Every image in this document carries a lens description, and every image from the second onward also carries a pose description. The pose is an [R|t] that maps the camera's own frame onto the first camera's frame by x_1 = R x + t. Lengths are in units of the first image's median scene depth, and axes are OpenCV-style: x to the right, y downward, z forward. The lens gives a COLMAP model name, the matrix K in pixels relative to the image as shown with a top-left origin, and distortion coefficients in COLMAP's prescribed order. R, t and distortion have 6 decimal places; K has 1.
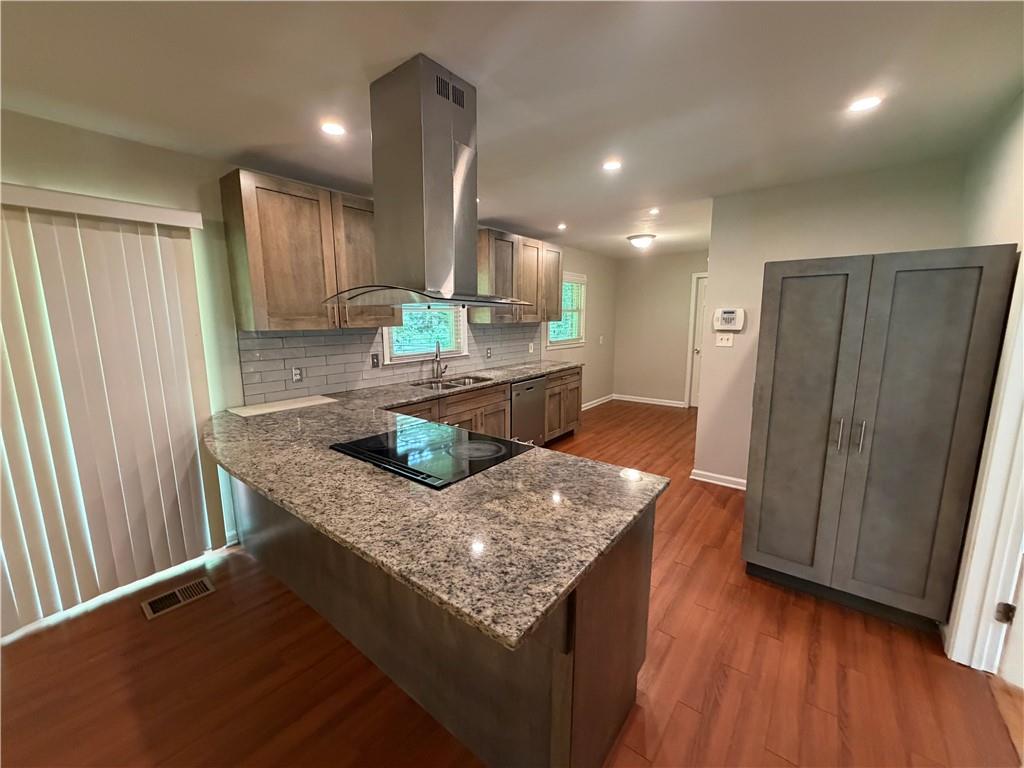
lens RADIAL K [[407.6, 0, 511.0], [0, 407.6, 383.7], [0, 0, 1]] dist [-0.000830, 0.000513]
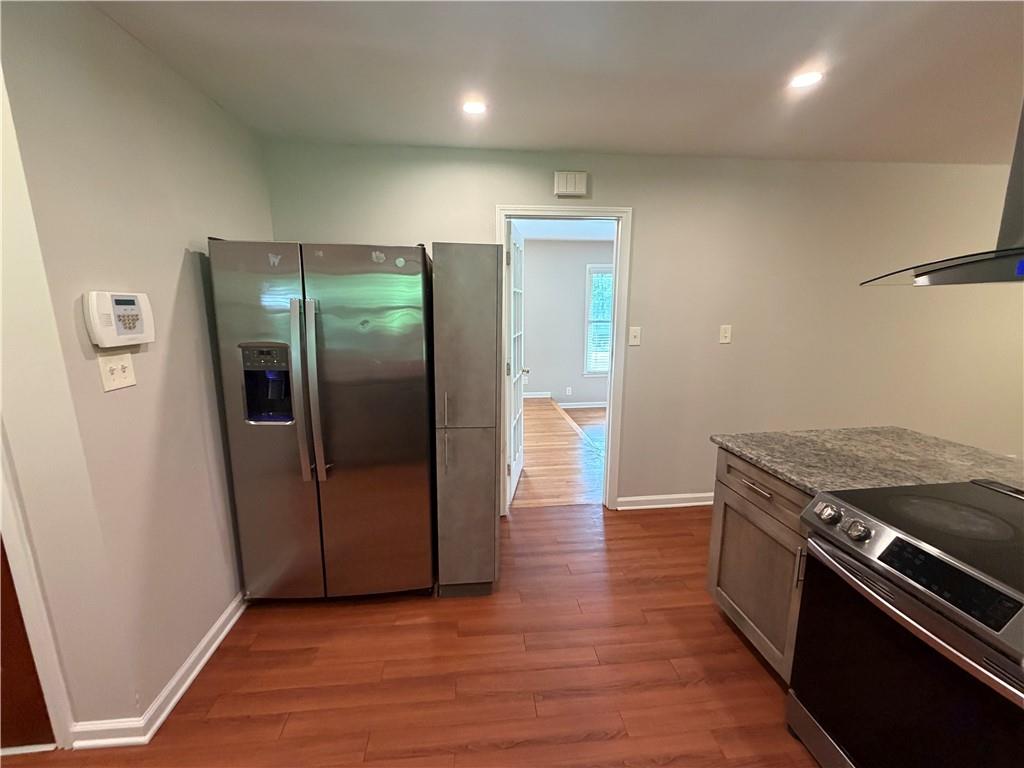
lens RADIAL K [[407.6, 0, 508.4], [0, 407.6, 381.0], [0, 0, 1]] dist [-0.000830, 0.000513]
pose [[-0.696610, -0.118905, 0.707528, -0.019061], [0.128682, 0.949471, 0.286262, -0.166559], [-0.705815, 0.290459, -0.646110, 1.011102]]
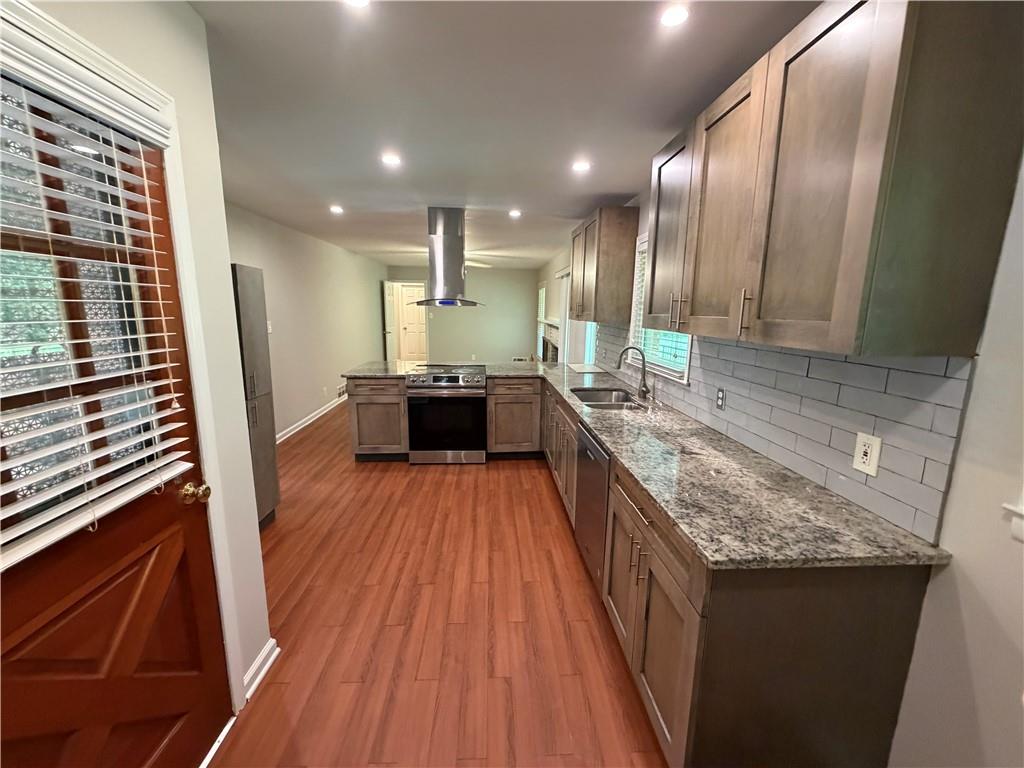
lens RADIAL K [[407.6, 0, 506.1], [0, 407.6, 383.9], [0, 0, 1]] dist [-0.000830, 0.000513]
pose [[-0.757923, 0.115817, -0.641981, 0.567674], [-0.116452, 0.944285, 0.307838, -0.275389], [0.641866, 0.308077, -0.702208, 1.571220]]
